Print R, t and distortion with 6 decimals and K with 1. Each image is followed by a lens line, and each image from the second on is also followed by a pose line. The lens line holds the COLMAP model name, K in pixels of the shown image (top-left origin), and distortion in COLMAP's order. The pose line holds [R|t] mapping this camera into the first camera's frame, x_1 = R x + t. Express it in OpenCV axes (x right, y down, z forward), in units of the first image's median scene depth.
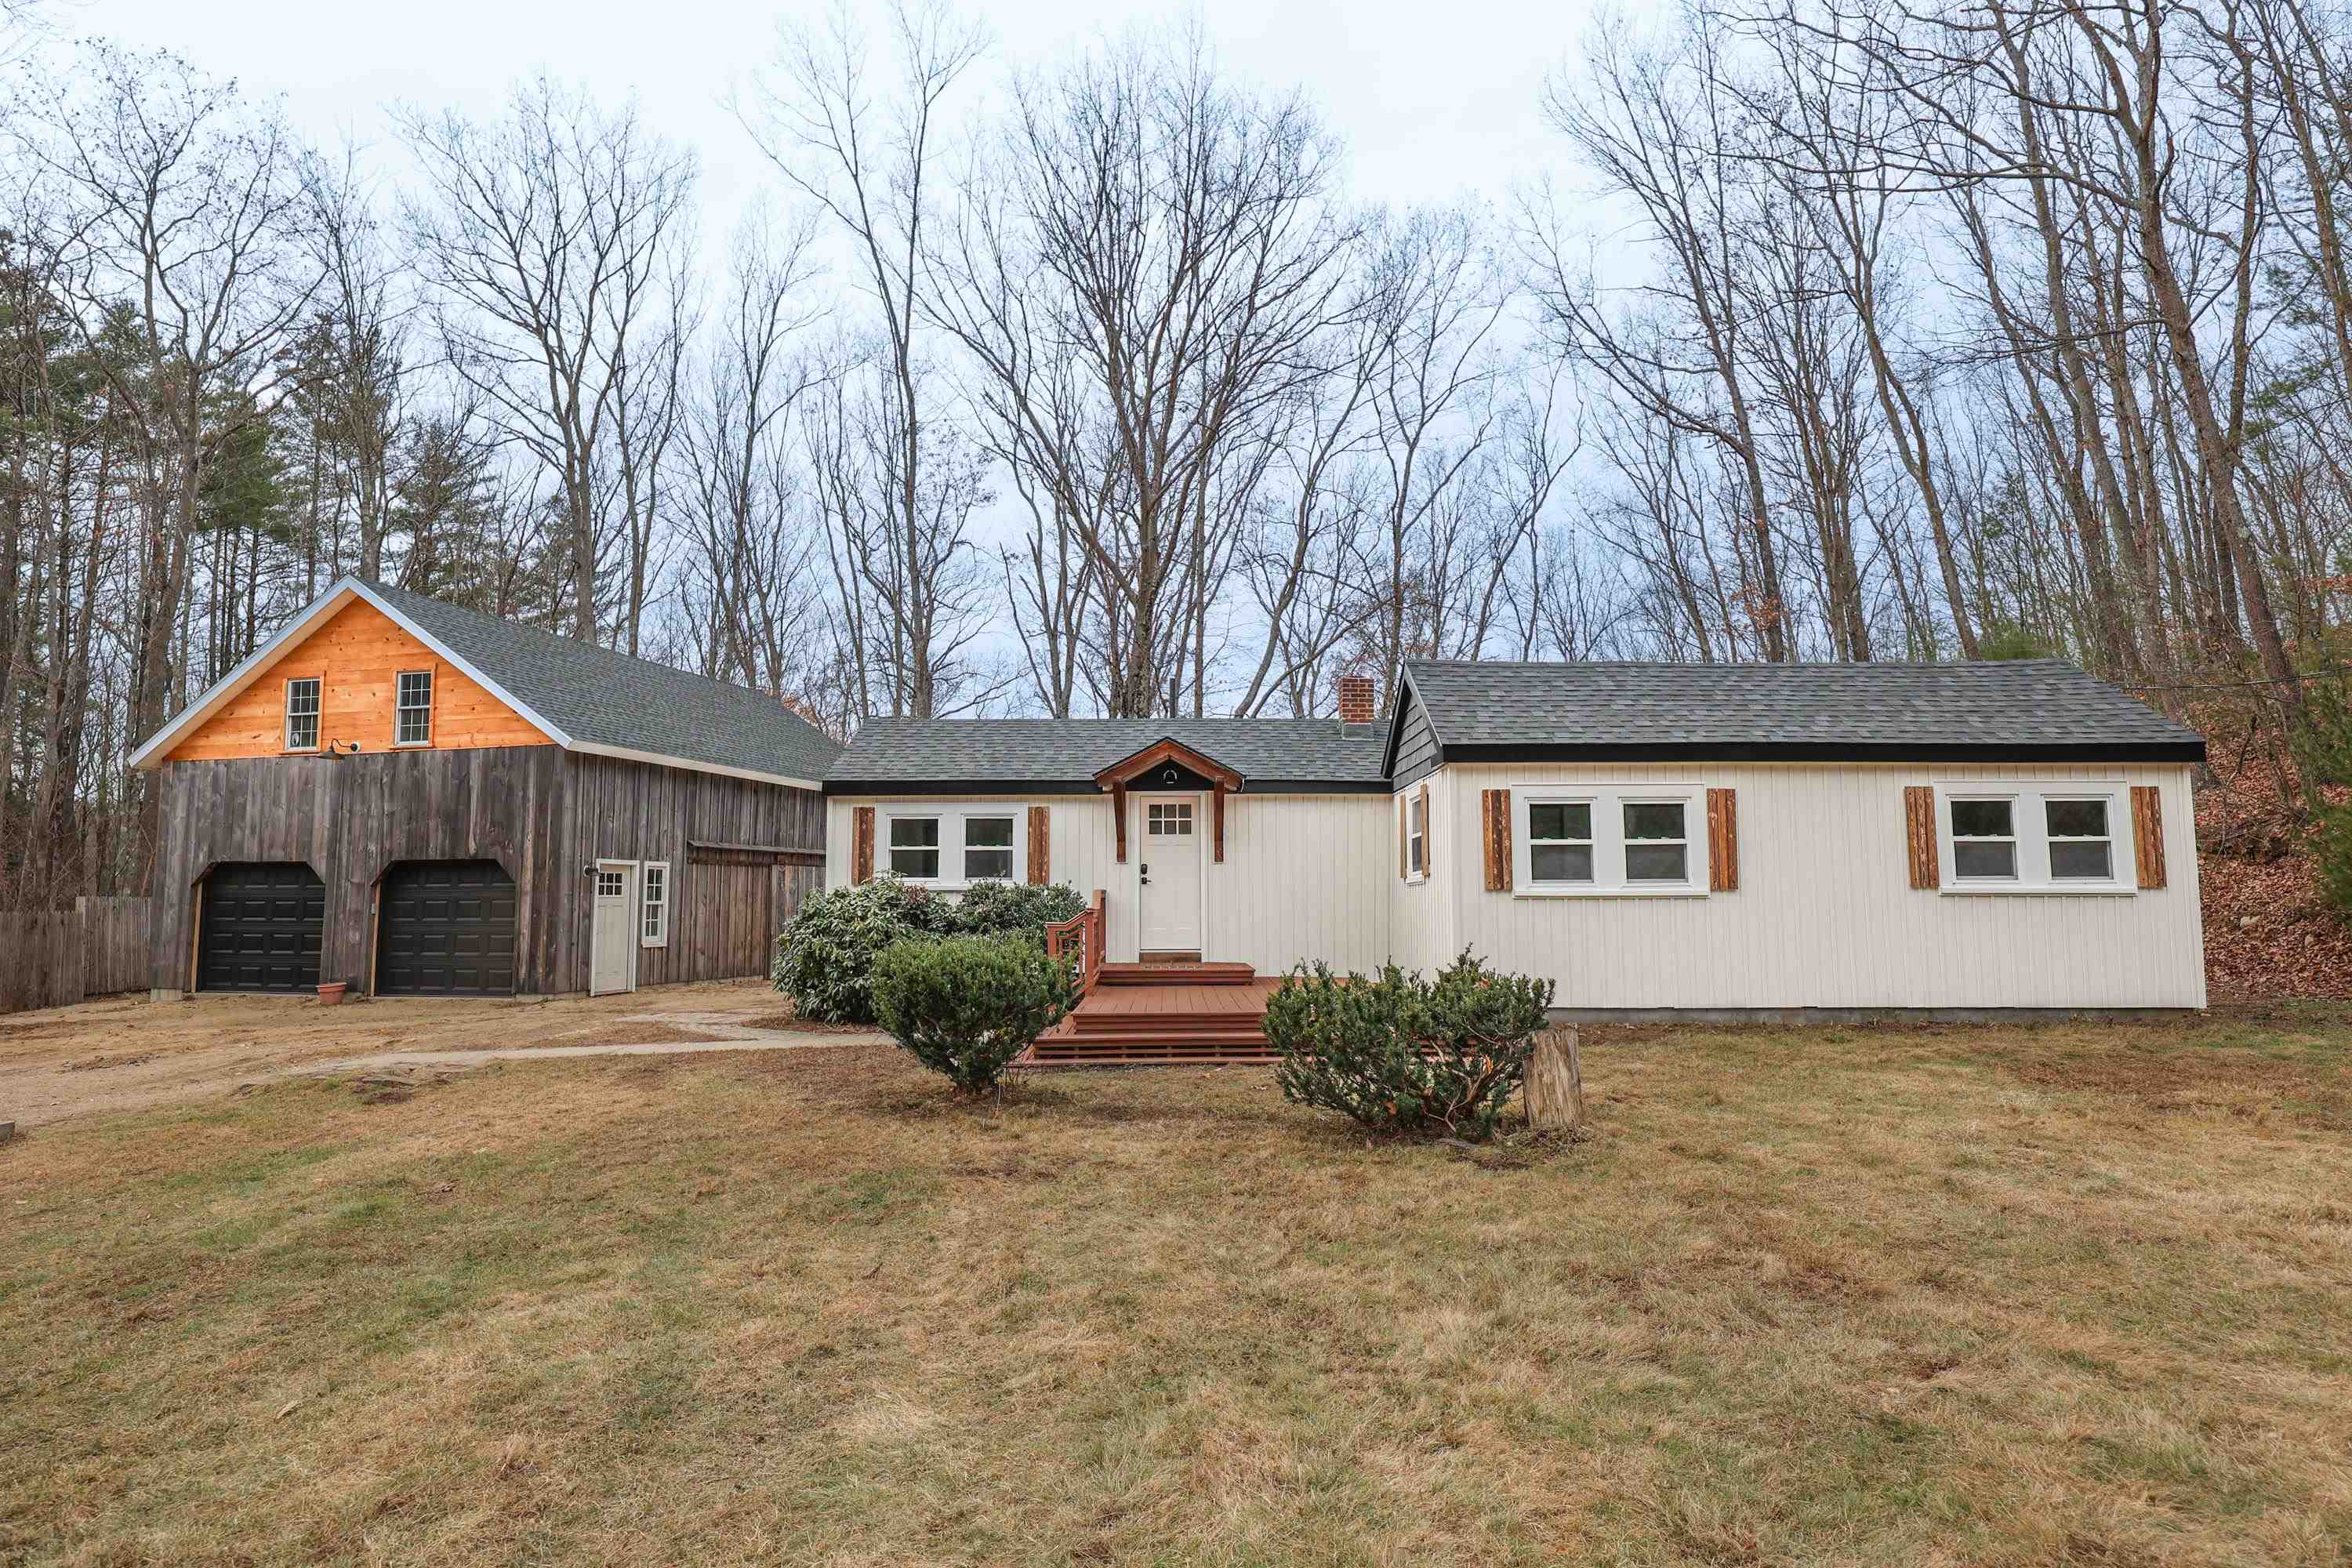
lens RADIAL K [[1252.5, 0, 1188.0], [0, 1252.5, 779.7], [0, 0, 1]] dist [-0.009800, 0.000443]
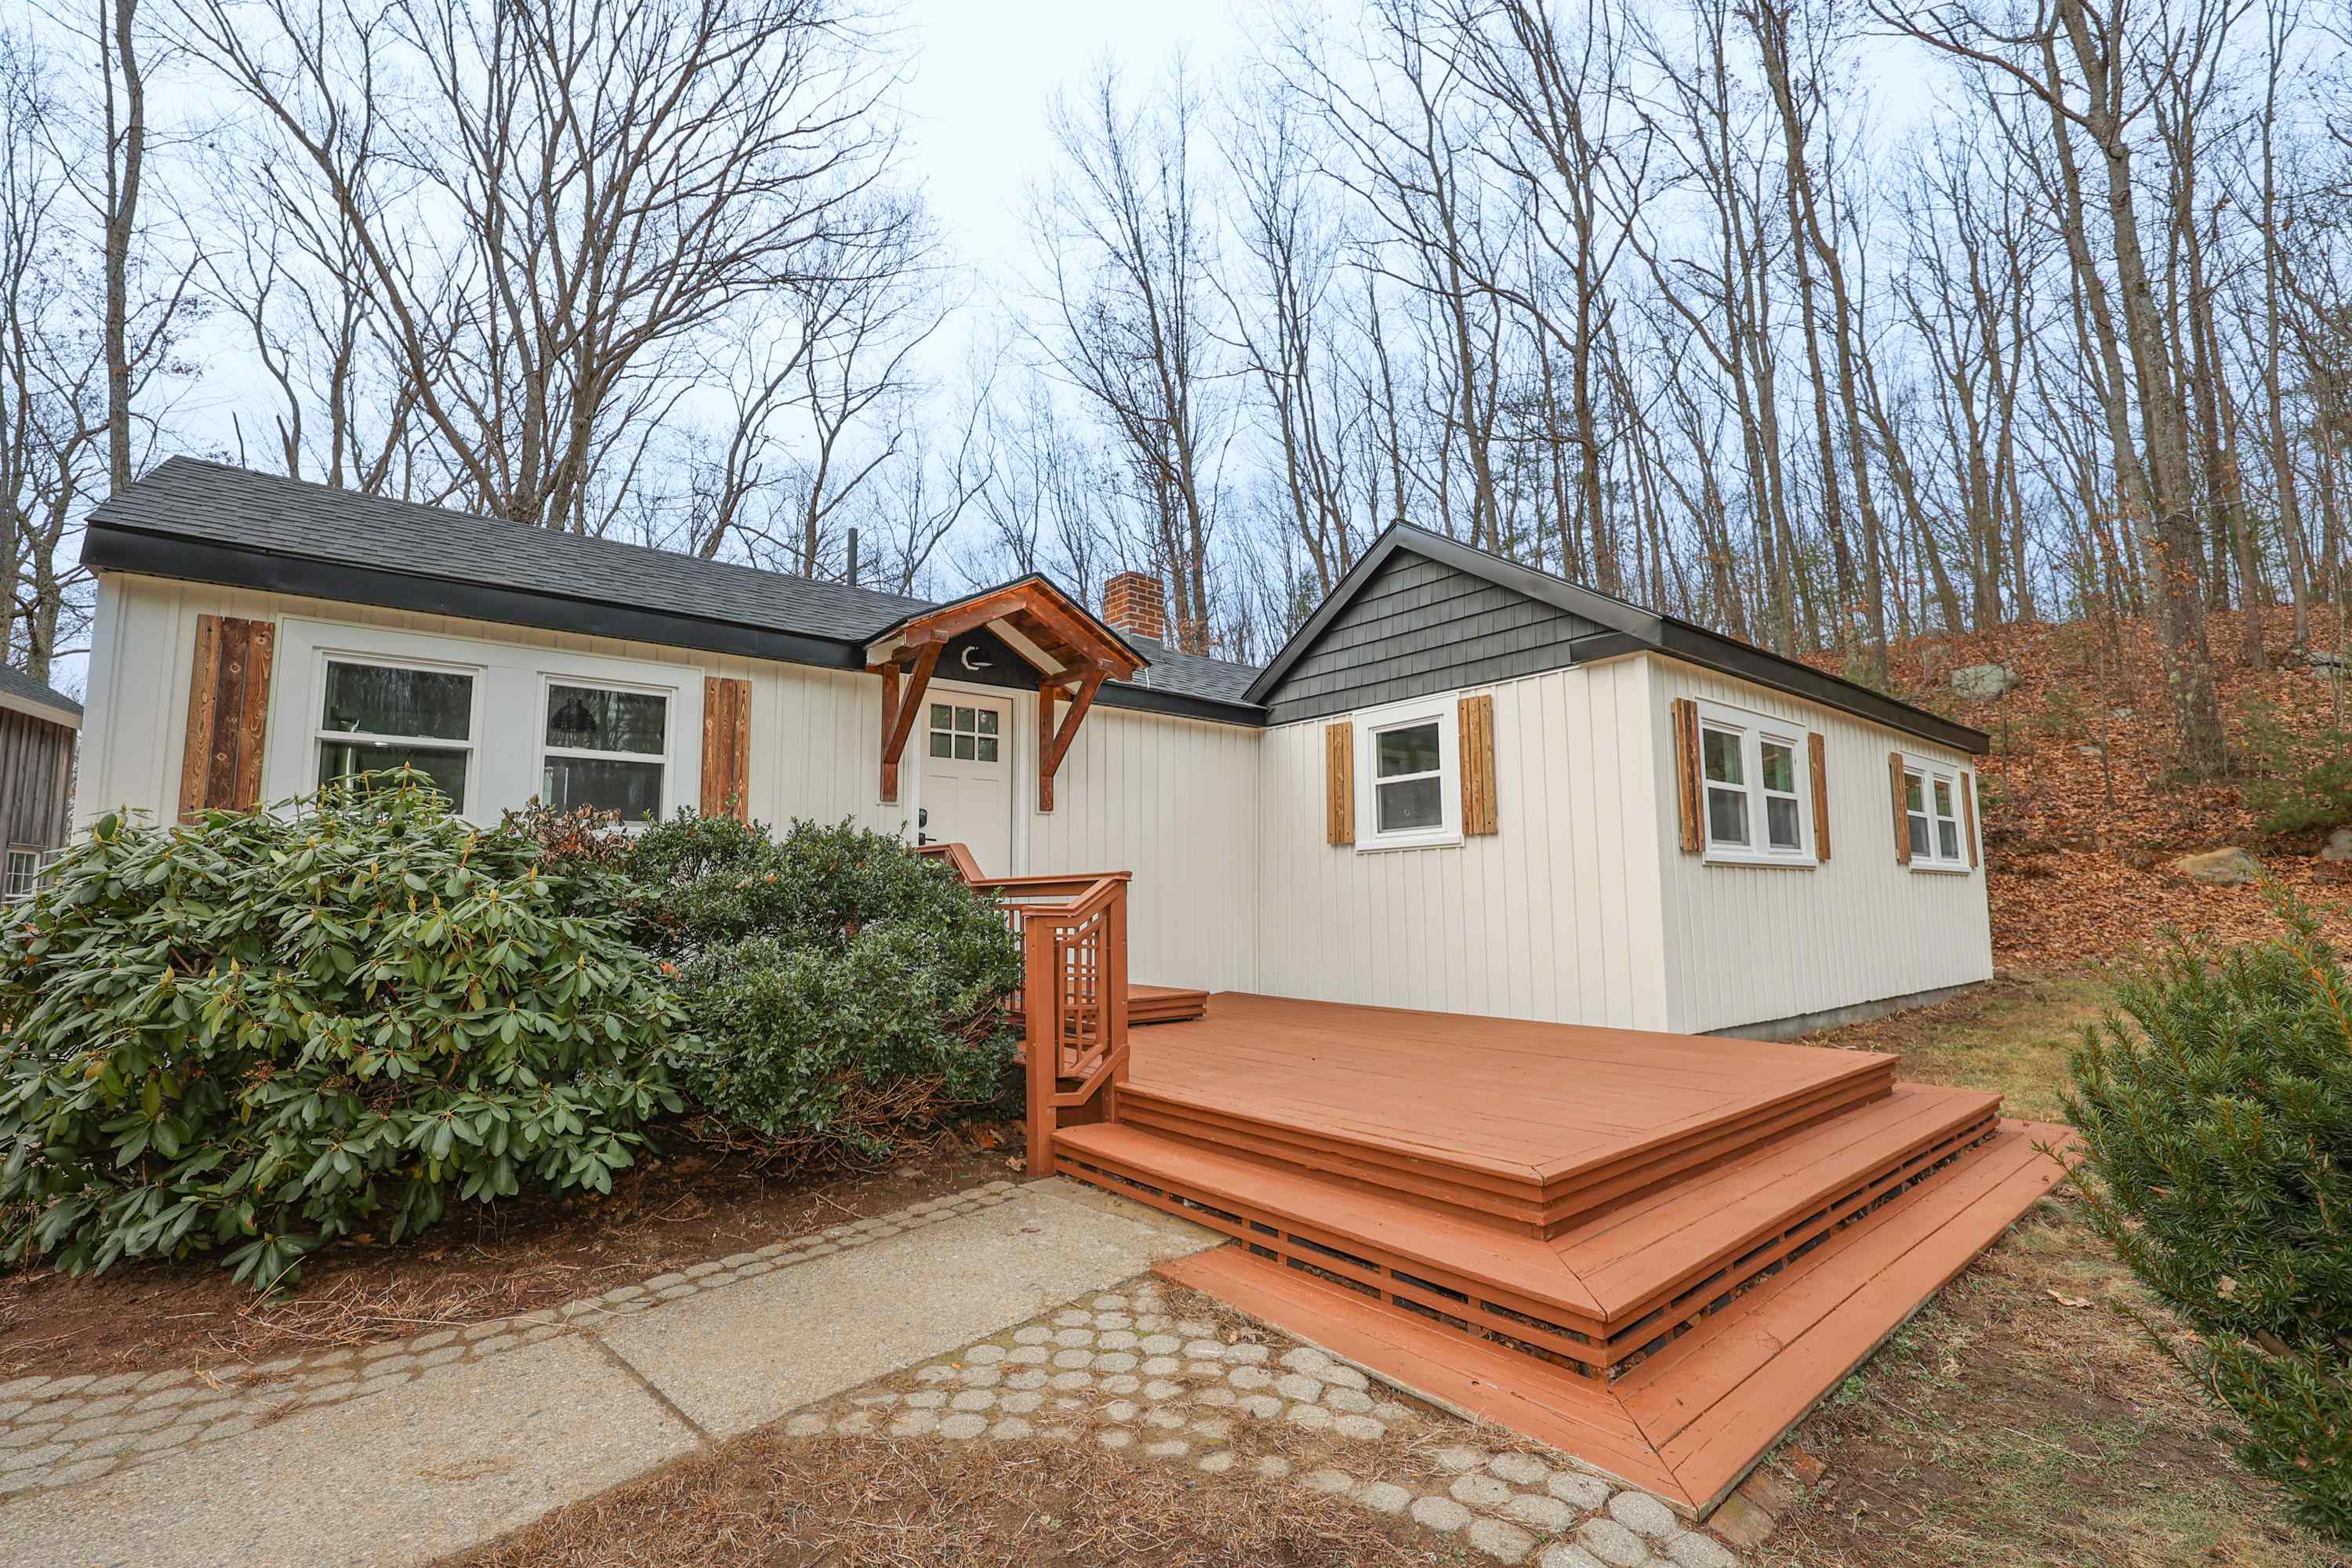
lens RADIAL K [[1001.8, 0, 1190.6], [0, 1001.8, 786.2], [0, 0, 1]] dist [0.000005, -0.000617]
pose [[0.771492, 0.070381, 0.632334, -0.172836], [-0.057353, 0.997510, -0.041053, 0.053117], [-0.633648, -0.004594, 0.773608, 0.447836]]
